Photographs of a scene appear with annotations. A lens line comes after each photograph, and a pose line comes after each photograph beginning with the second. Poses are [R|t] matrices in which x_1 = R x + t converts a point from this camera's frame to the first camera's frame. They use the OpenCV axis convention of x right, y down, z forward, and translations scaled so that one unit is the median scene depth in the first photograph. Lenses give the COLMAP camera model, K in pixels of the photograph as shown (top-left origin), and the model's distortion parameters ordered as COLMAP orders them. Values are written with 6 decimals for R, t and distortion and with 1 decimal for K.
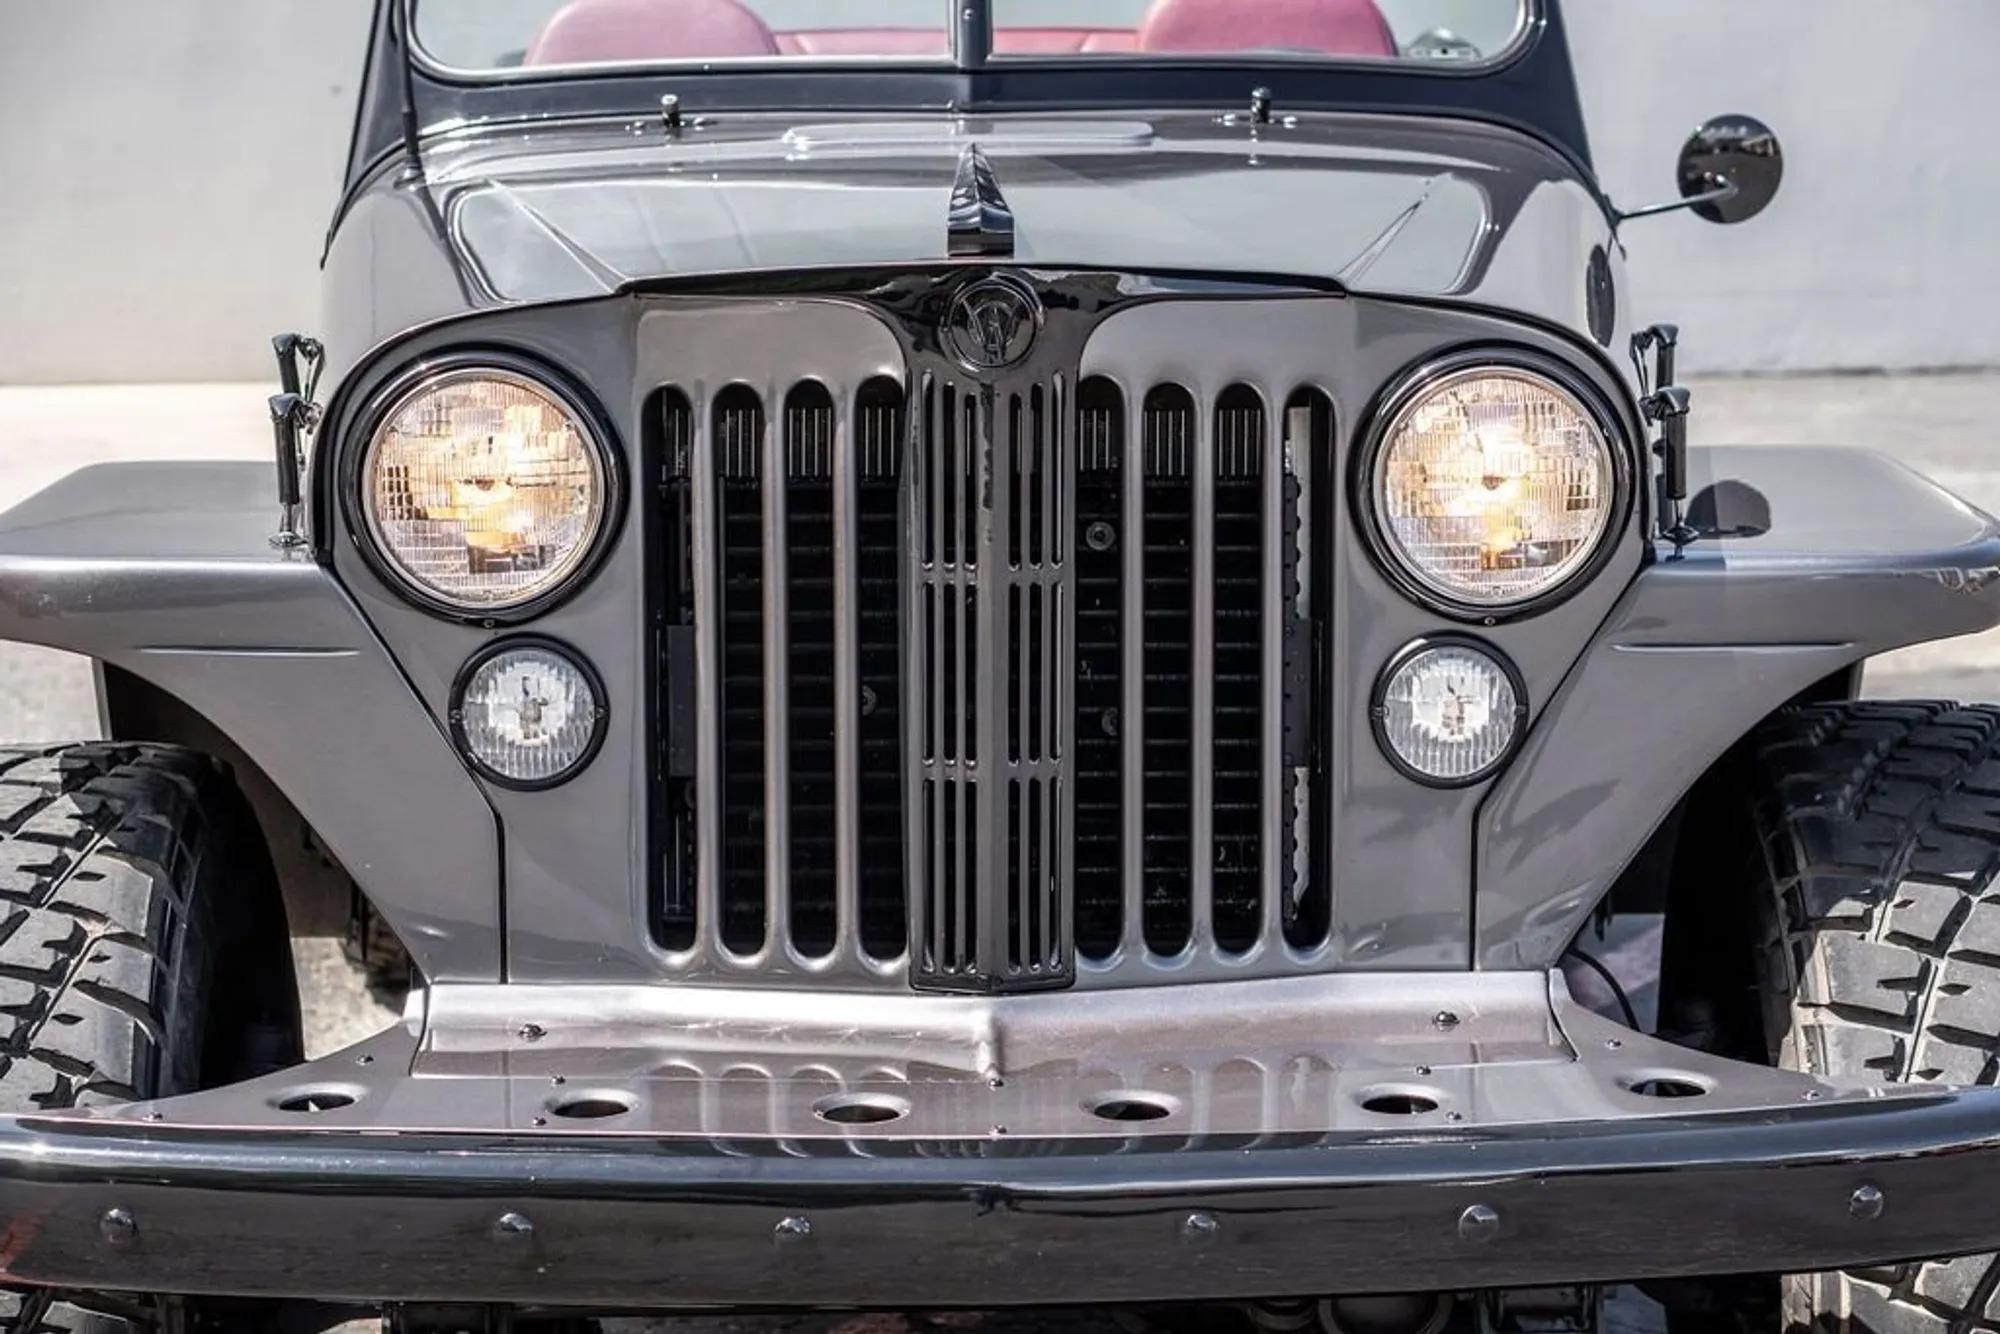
lens RADIAL K [[4230.7, 0, 1003.3], [0, 4230.7, 786.2], [0, 0, 1]] dist [-0.321672, 3.615490]
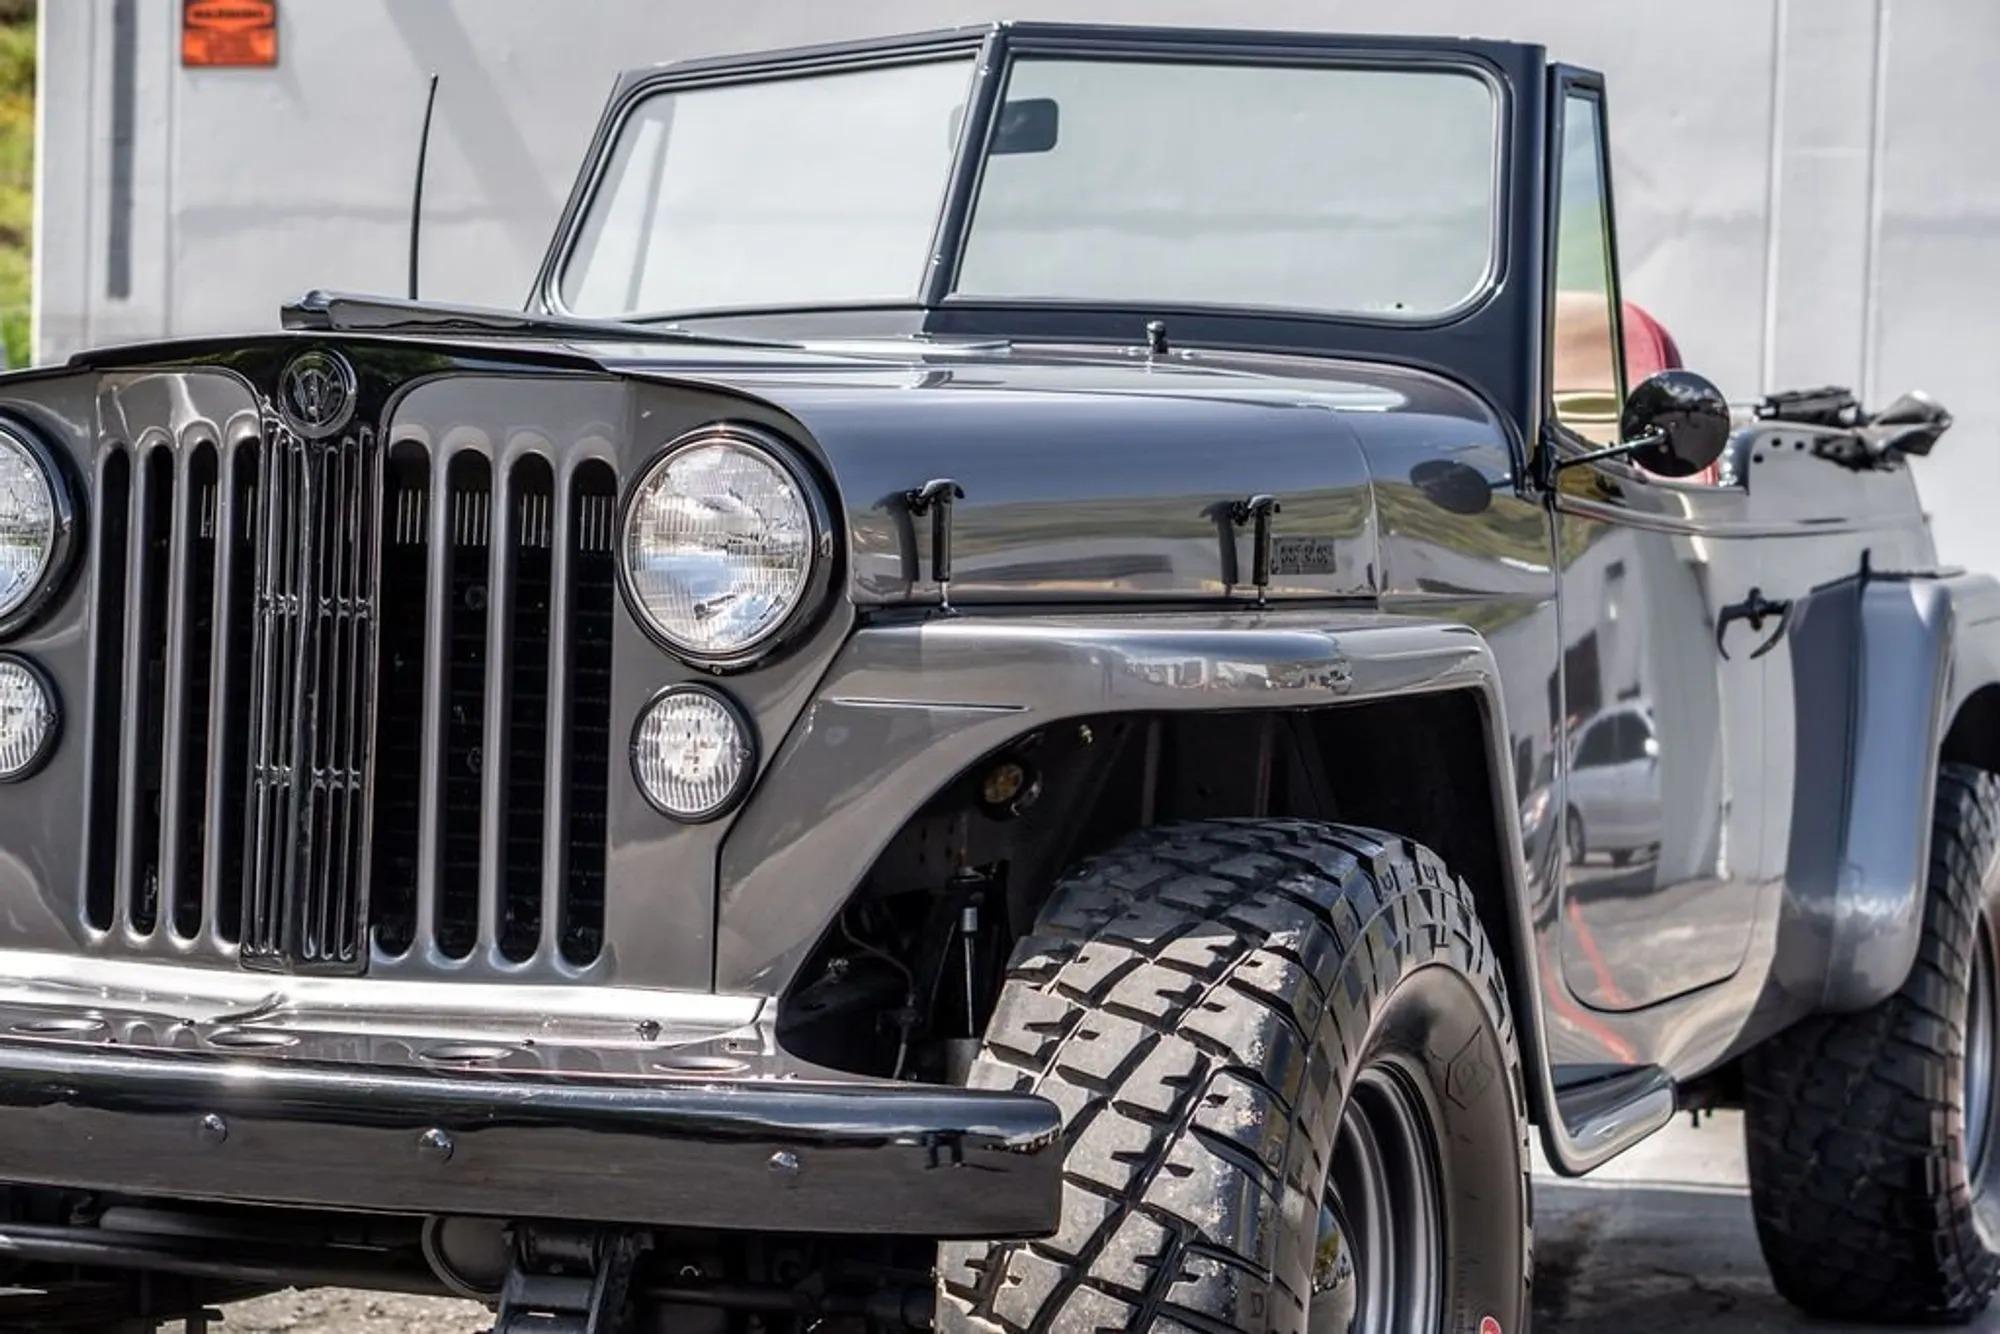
lens RADIAL K [[4377.1, 0, 992.3], [0, 4377.1, 697.3], [0, 0, 1]] dist [0.088020, -0.365209]
pose [[0.910056, 0.040828, -0.412469, 0.651291], [-0.107747, 0.984228, -0.140304, 0.120967], [0.400235, 0.172127, 0.900102, -0.015649]]
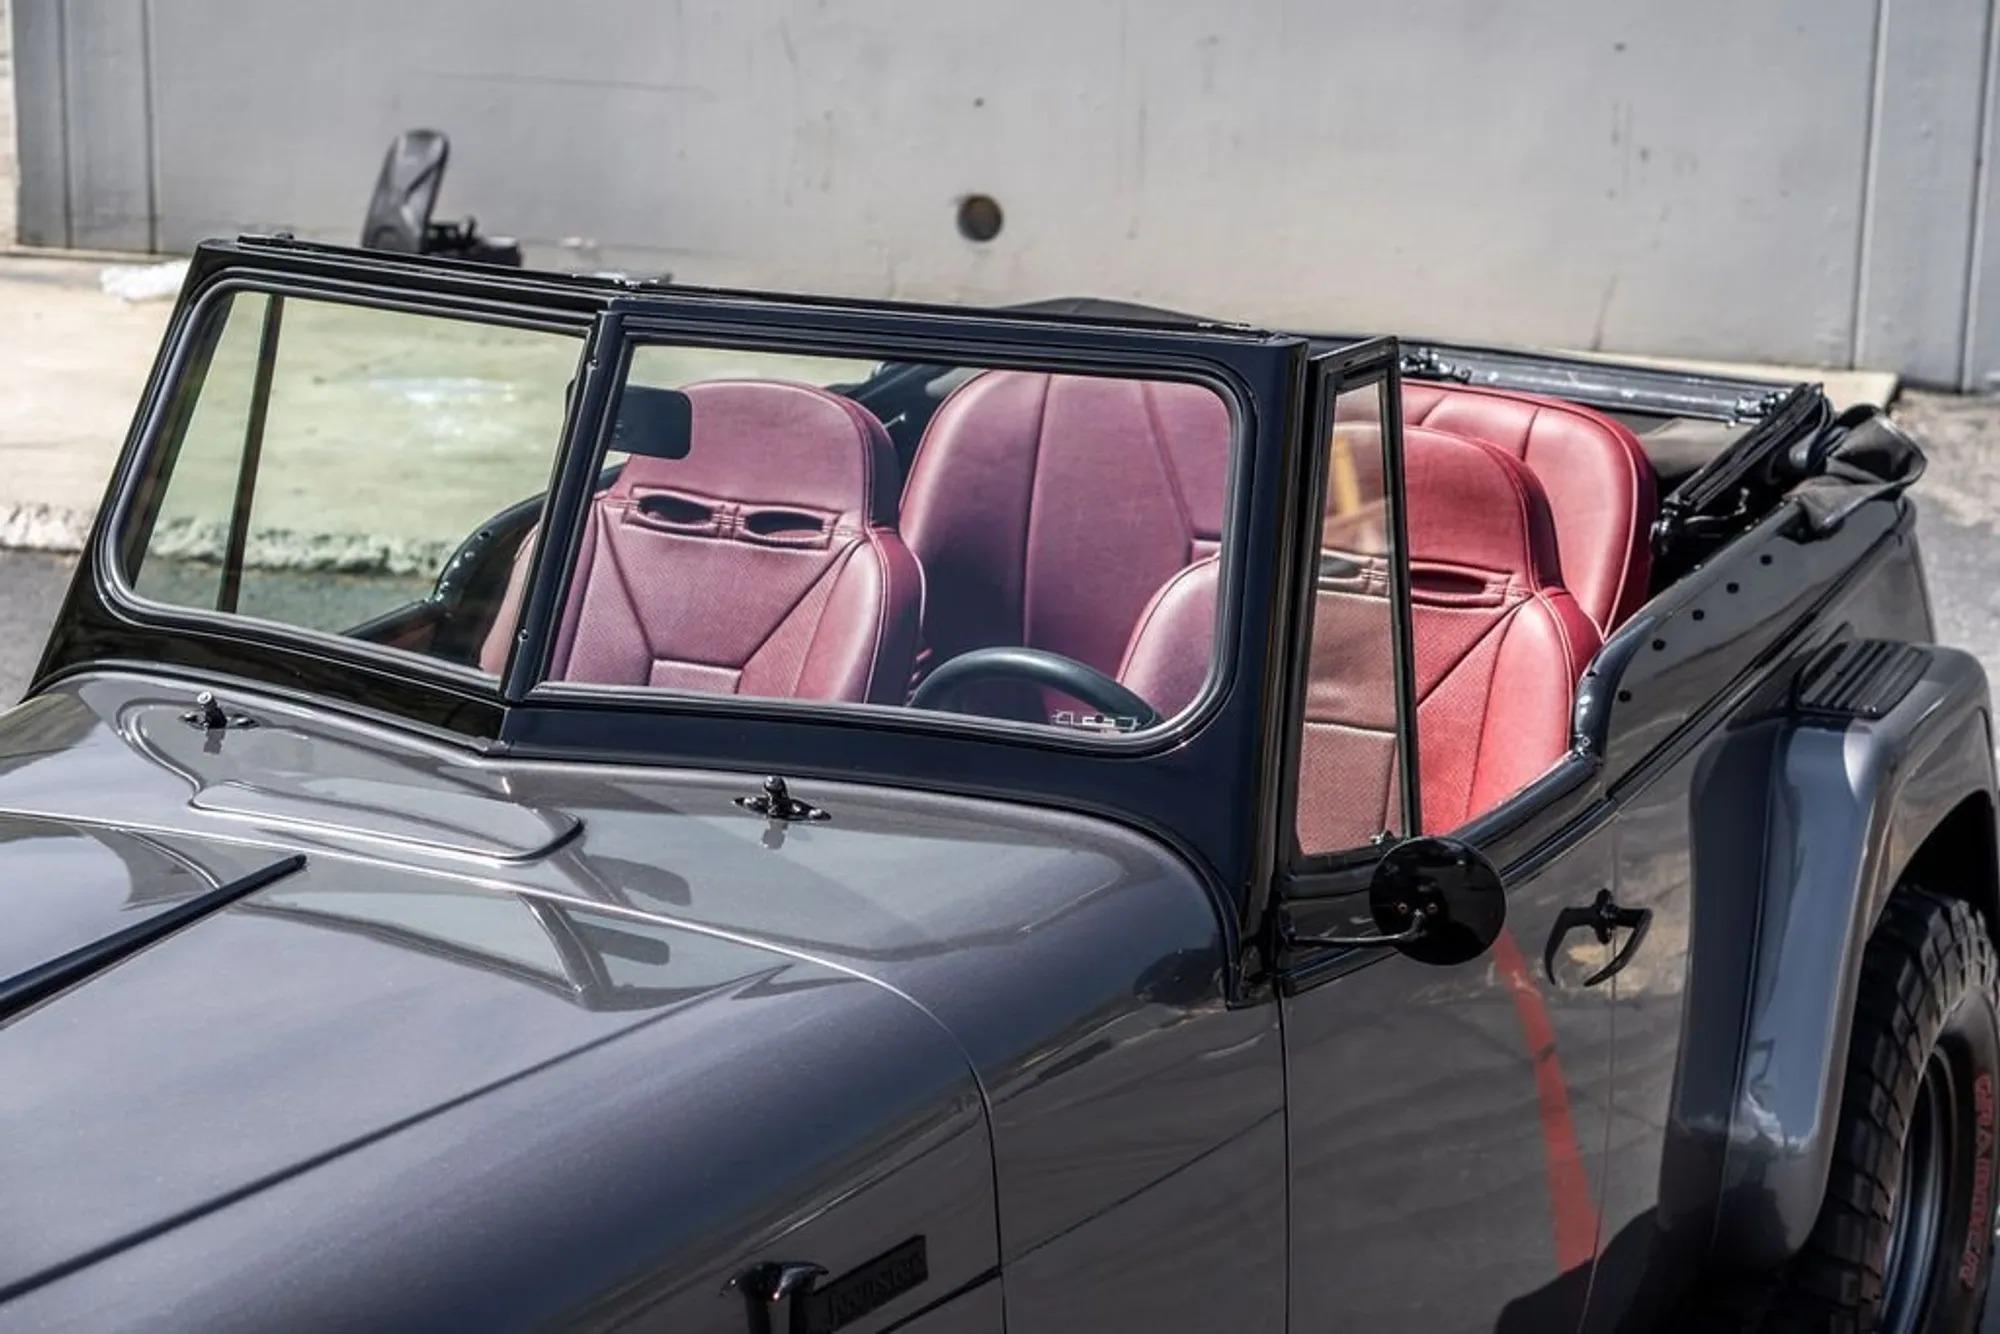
lens RADIAL K [[4307.6, 0, 1021.8], [0, 4307.6, 661.7], [0, 0, 1]] dist [0.044890, 0.130953]
pose [[0.888175, 0.132358, -0.440031, 0.642728], [-0.109271, 0.990984, 0.077523, -0.349032], [0.446325, -0.020771, 0.894630, 0.329715]]
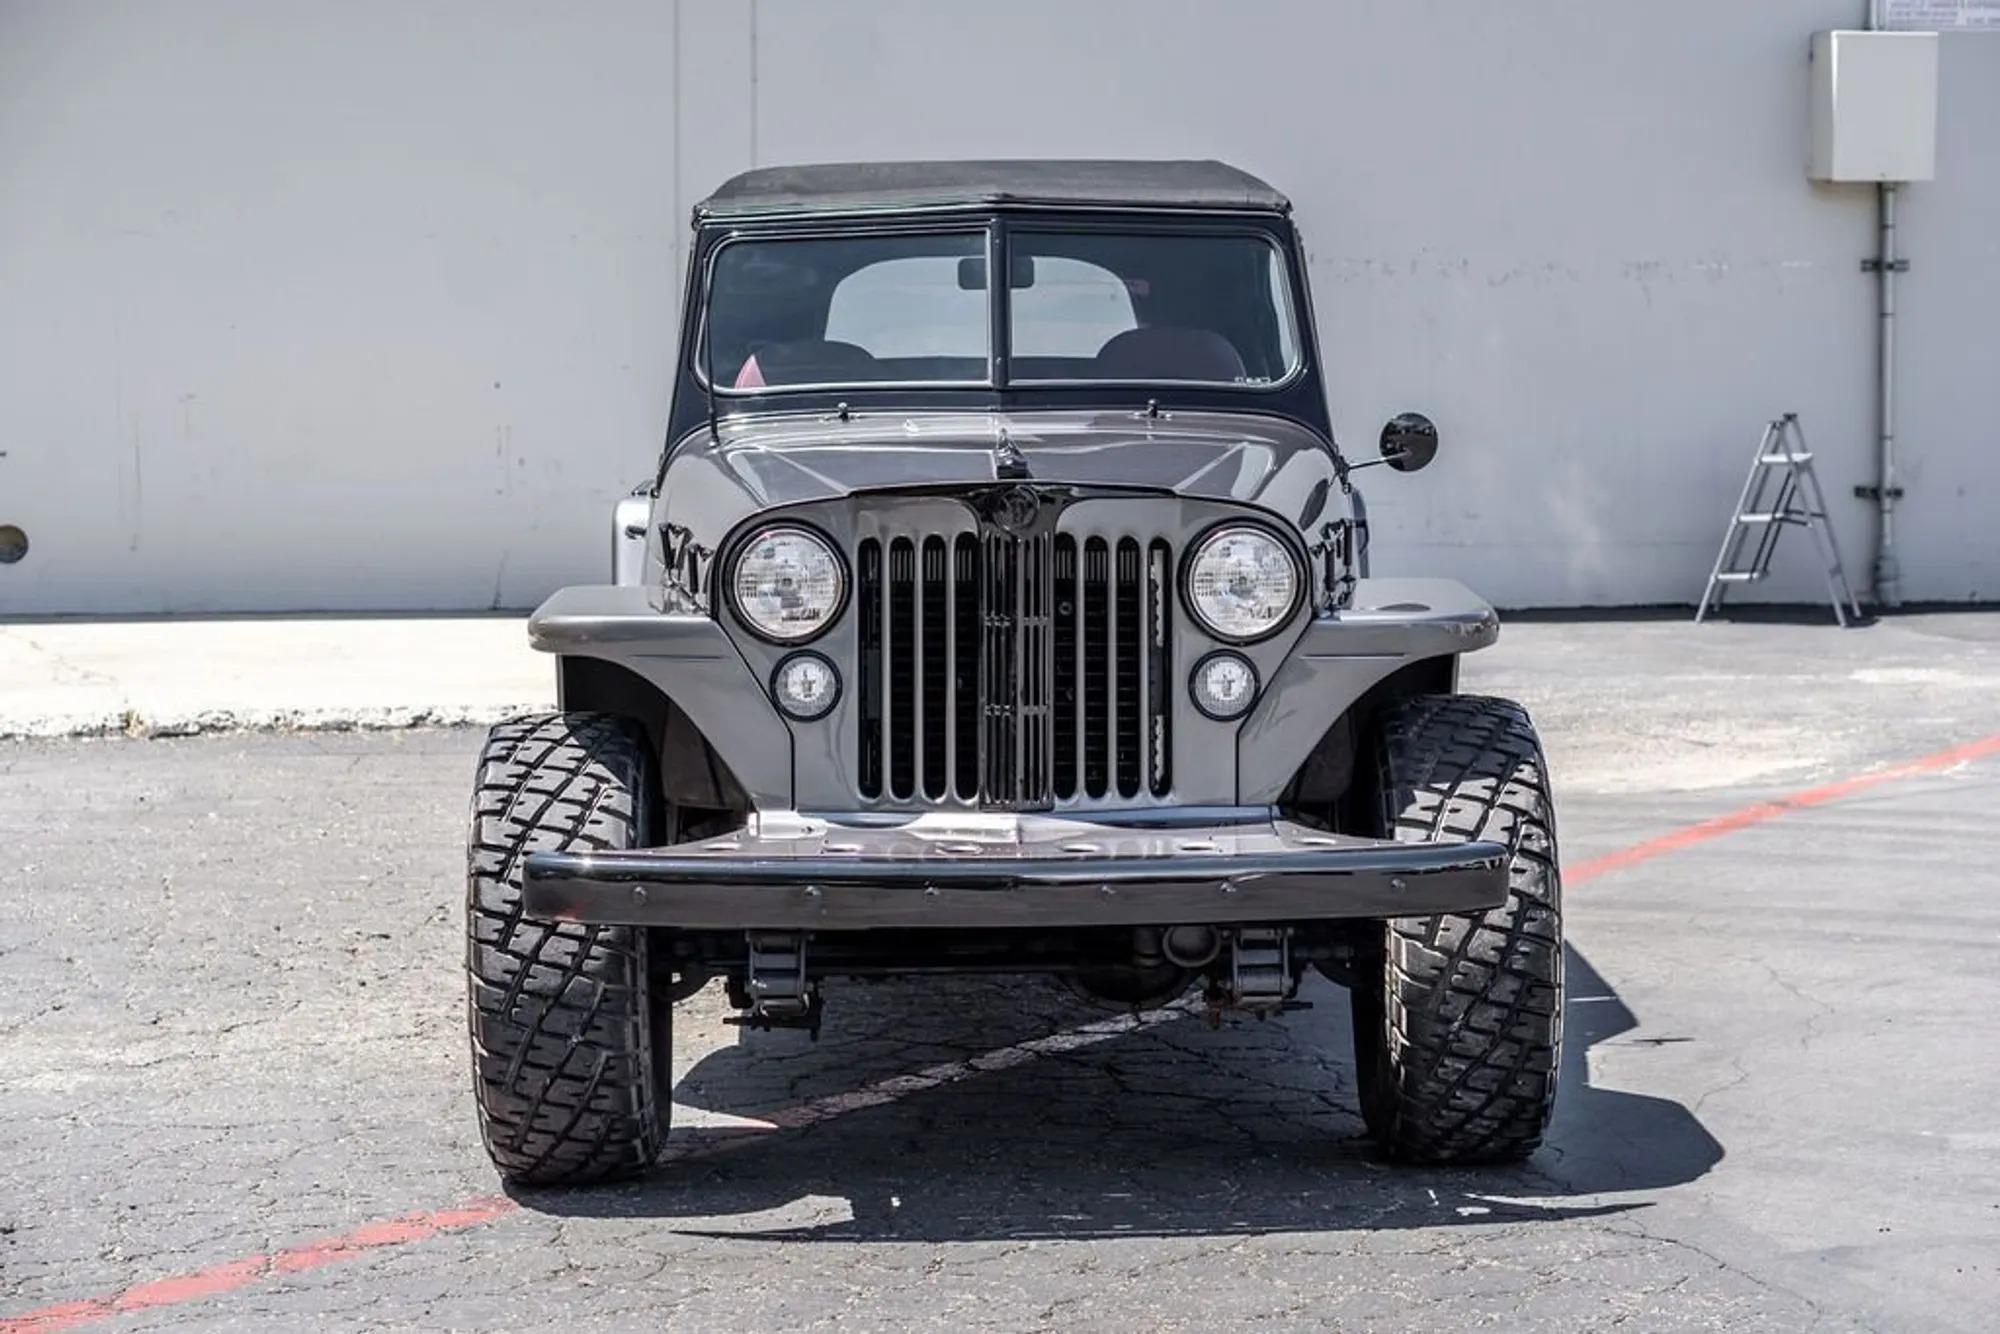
lens RADIAL K [[4377.1, 0, 992.3], [0, 4377.1, 697.3], [0, 0, 1]] dist [0.088020, -0.365209]
pose [[0.999999, 0.001599, 0.000549, -0.016521], [-0.001544, 0.996031, -0.088998, 0.192255], [-0.000689, 0.088997, 0.996032, -1.279139]]
